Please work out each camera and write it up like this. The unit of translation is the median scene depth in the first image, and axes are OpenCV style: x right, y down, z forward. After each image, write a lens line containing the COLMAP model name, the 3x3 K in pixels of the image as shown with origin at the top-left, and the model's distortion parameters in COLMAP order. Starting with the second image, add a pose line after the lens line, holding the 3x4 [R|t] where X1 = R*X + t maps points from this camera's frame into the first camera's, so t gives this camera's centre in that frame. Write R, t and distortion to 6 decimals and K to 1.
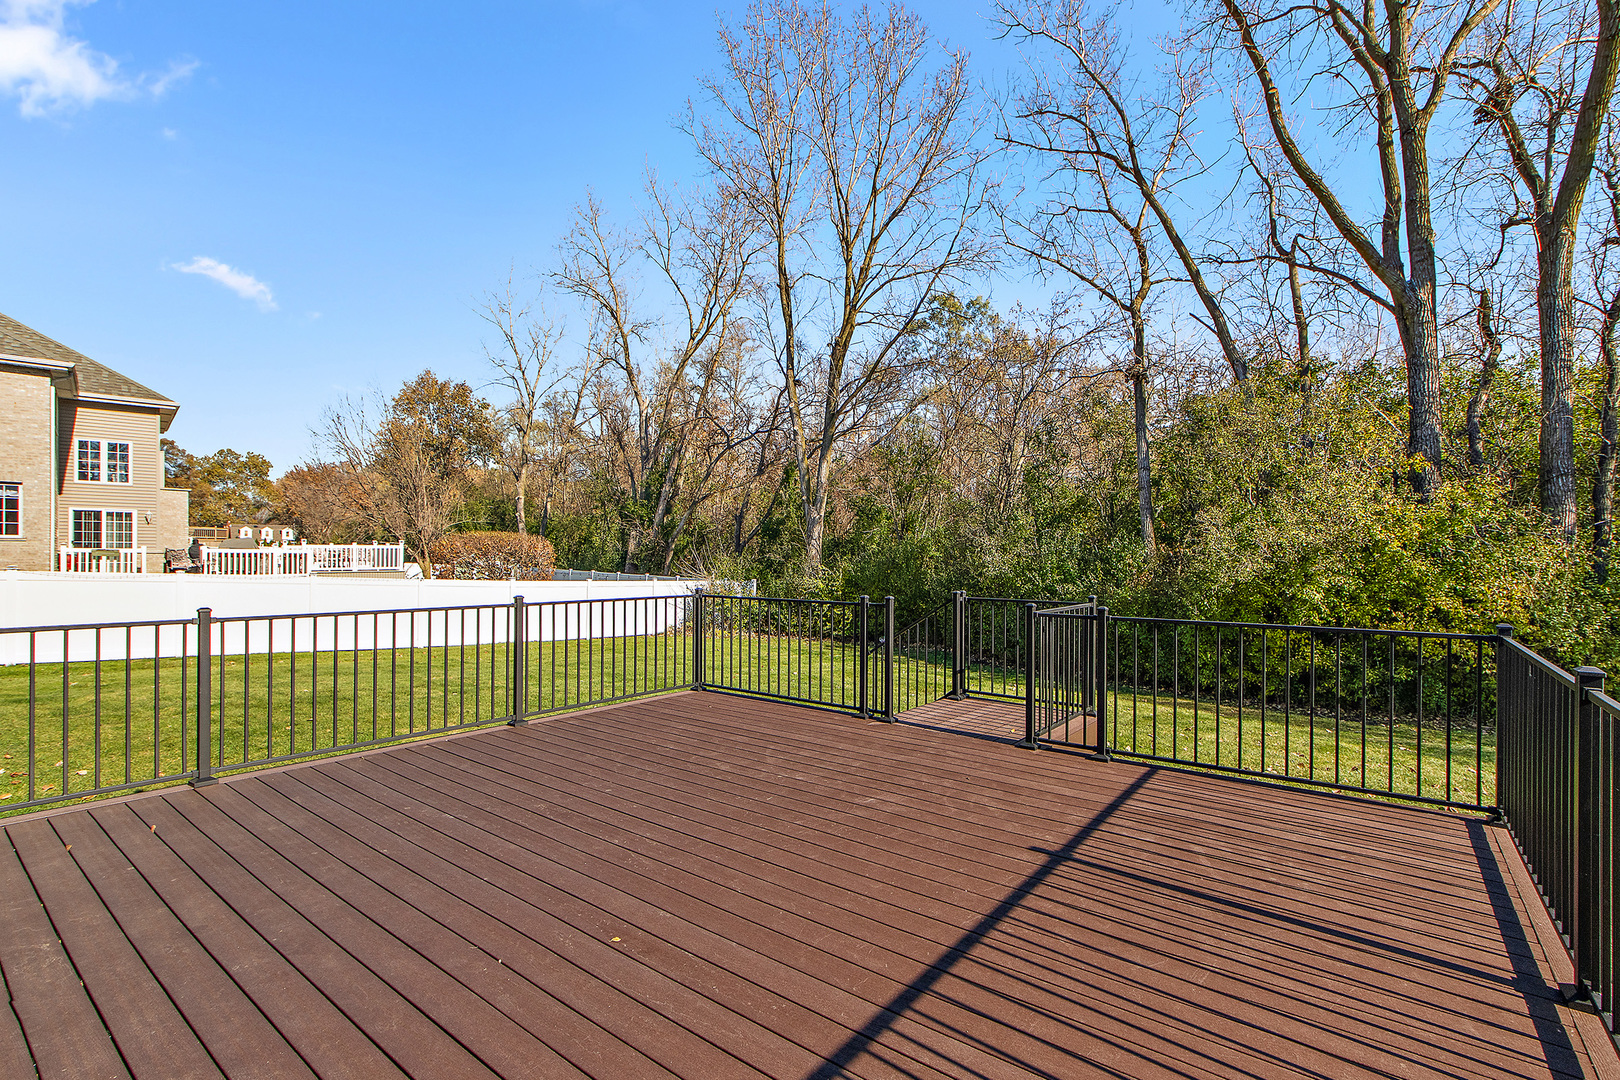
lens RADIAL K [[741.2, 0, 810.0], [0, 741.2, 540.0], [0, 0, 1]] dist [0.000283, 0.000076]
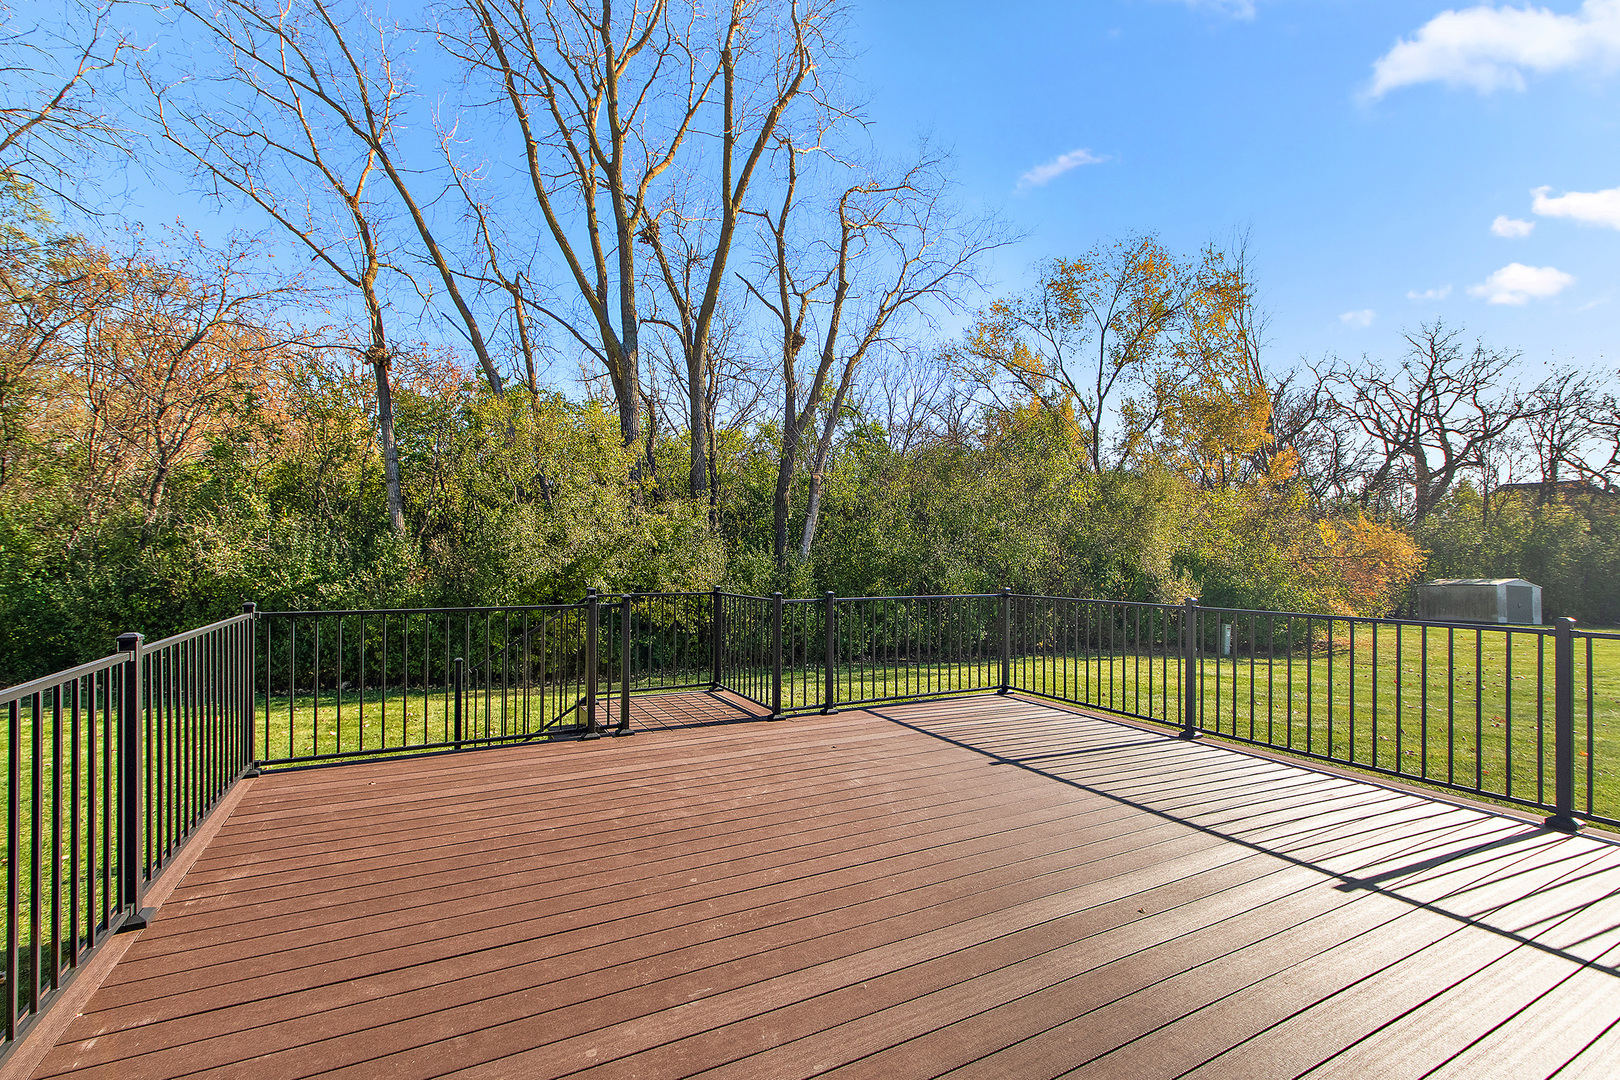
lens RADIAL K [[719.8, 0, 810.0], [0, 719.8, 540.0], [0, 0, 1]] dist [-0.000501, -0.000203]
pose [[0.414242, 0.014815, 0.910046, -0.701640], [-0.021284, 0.999752, -0.006588, 0.009501], [-0.909918, -0.016641, 0.414455, 0.499919]]
